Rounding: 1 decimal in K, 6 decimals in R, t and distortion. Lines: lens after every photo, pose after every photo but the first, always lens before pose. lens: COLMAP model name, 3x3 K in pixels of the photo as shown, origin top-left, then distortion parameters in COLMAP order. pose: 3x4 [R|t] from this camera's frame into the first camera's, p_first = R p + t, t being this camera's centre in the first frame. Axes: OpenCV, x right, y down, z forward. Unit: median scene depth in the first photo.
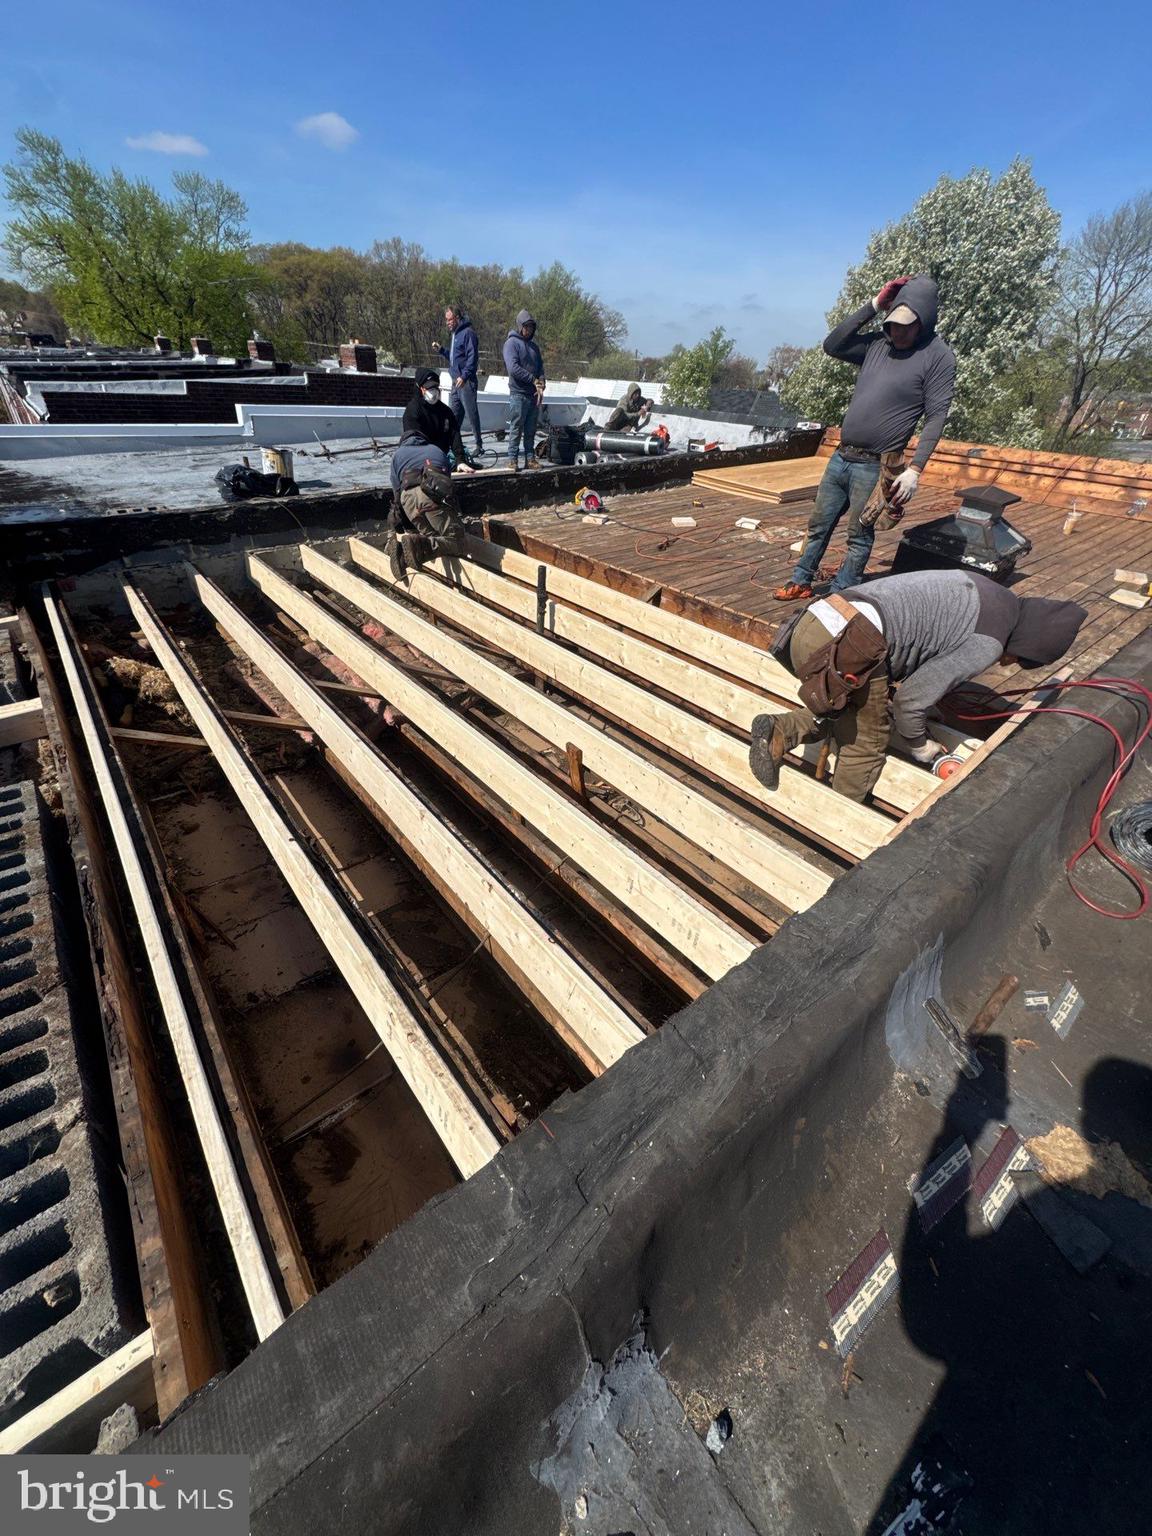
lens RADIAL K [[613.9, 0, 576.0], [0, 613.9, 768.0], [0, 0, 1]] dist [0.000276, -0.000120]
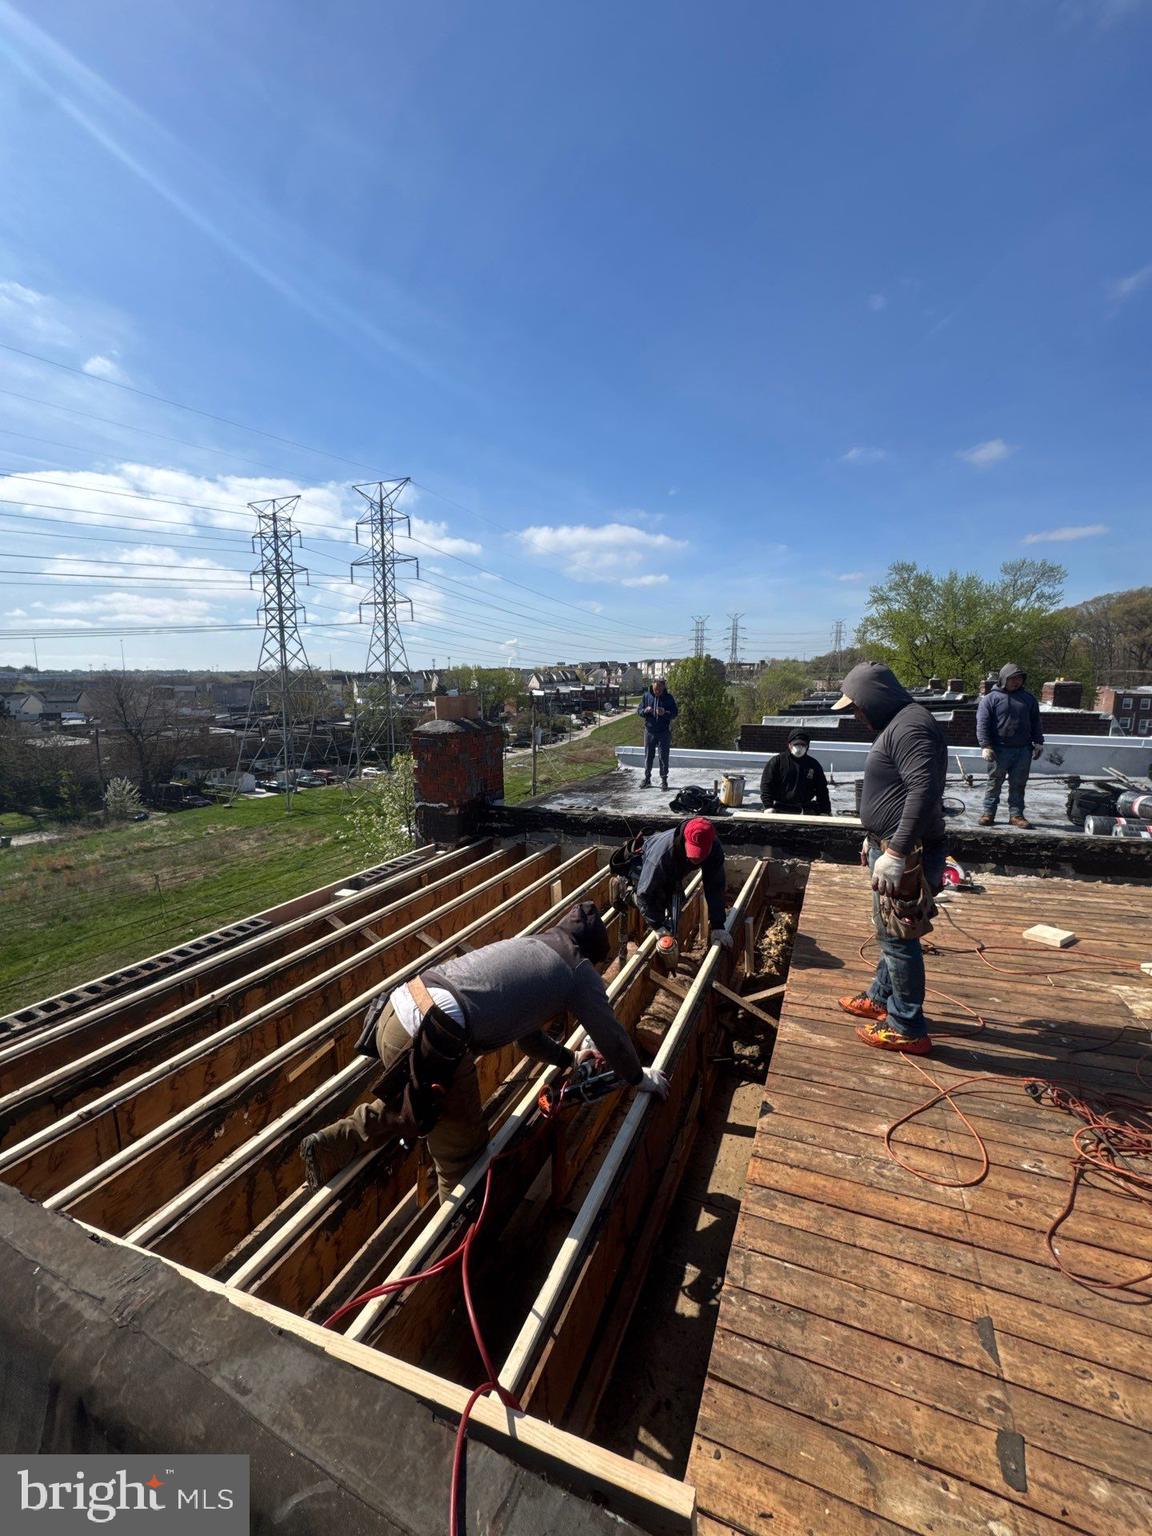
lens RADIAL K [[613.9, 0, 576.0], [0, 613.9, 768.0], [0, 0, 1]] dist [0.000276, -0.000120]
pose [[0.451626, 0.075813, -0.888980, 0.160422], [-0.464355, 0.870773, -0.161645, -0.068671], [0.761845, 0.485805, 0.428468, 0.081433]]
